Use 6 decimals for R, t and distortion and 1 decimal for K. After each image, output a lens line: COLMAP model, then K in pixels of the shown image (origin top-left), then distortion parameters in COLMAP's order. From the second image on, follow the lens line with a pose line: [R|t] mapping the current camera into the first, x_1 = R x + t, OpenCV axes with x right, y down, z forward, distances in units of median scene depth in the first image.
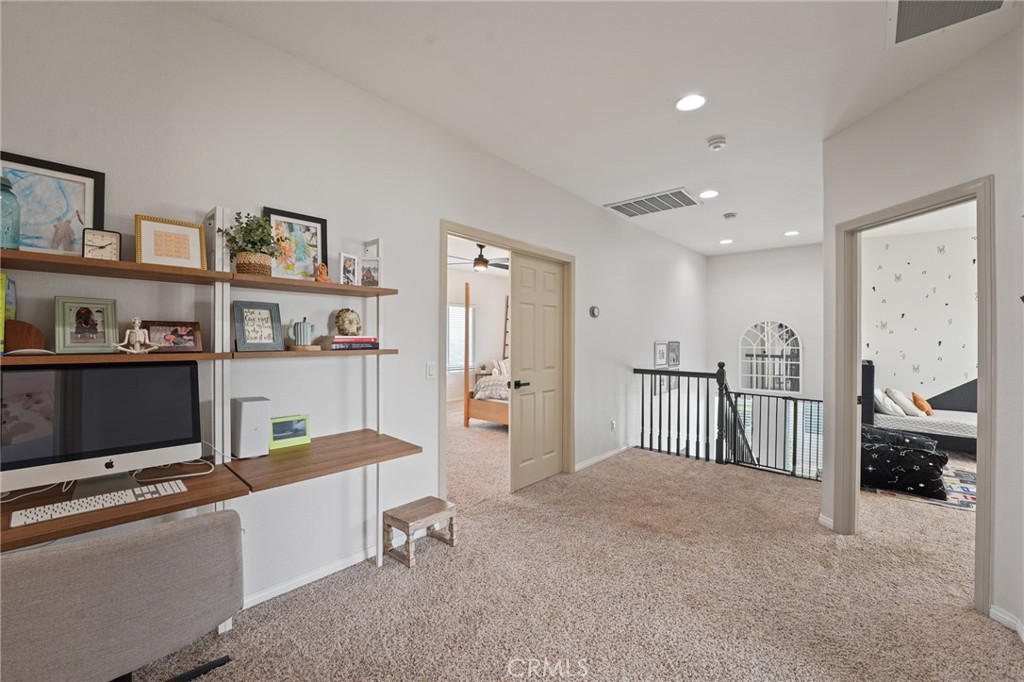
lens RADIAL K [[415.1, 0, 499.8], [0, 415.1, 341.4], [0, 0, 1]] dist [-0.013148, 0.000416]
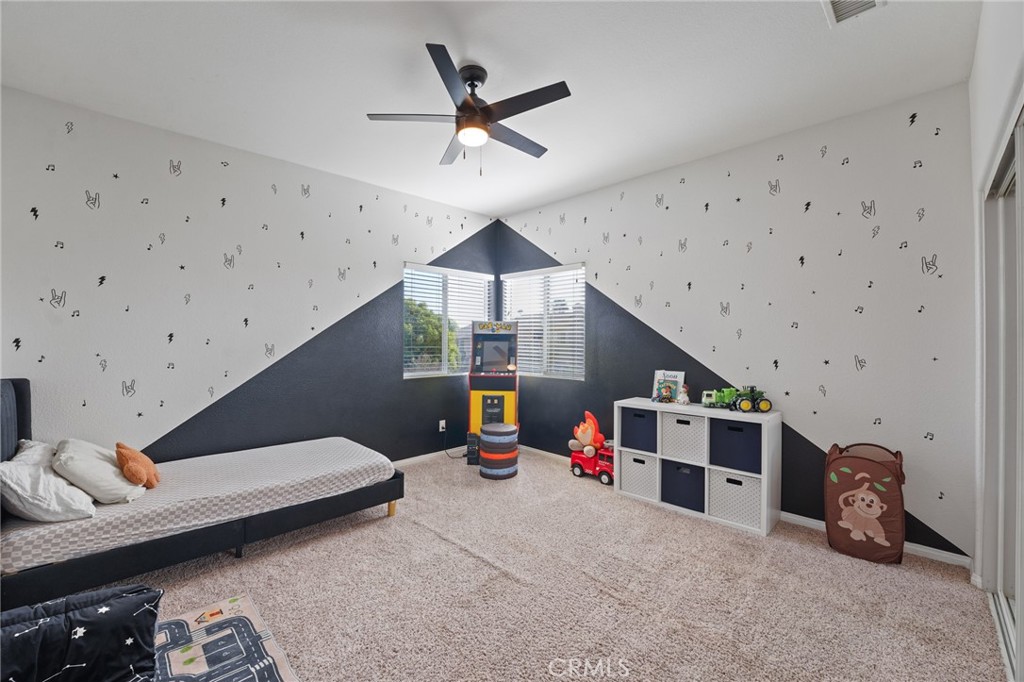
lens RADIAL K [[412.6, 0, 510.1], [0, 412.6, 337.1], [0, 0, 1]] dist [-0.000733, -0.000040]
pose [[0.062395, 0.005260, 0.998038, 0.576771], [-0.003377, 0.999982, -0.005059, 0.004709], [-0.998046, -0.003055, 0.062411, 0.534430]]
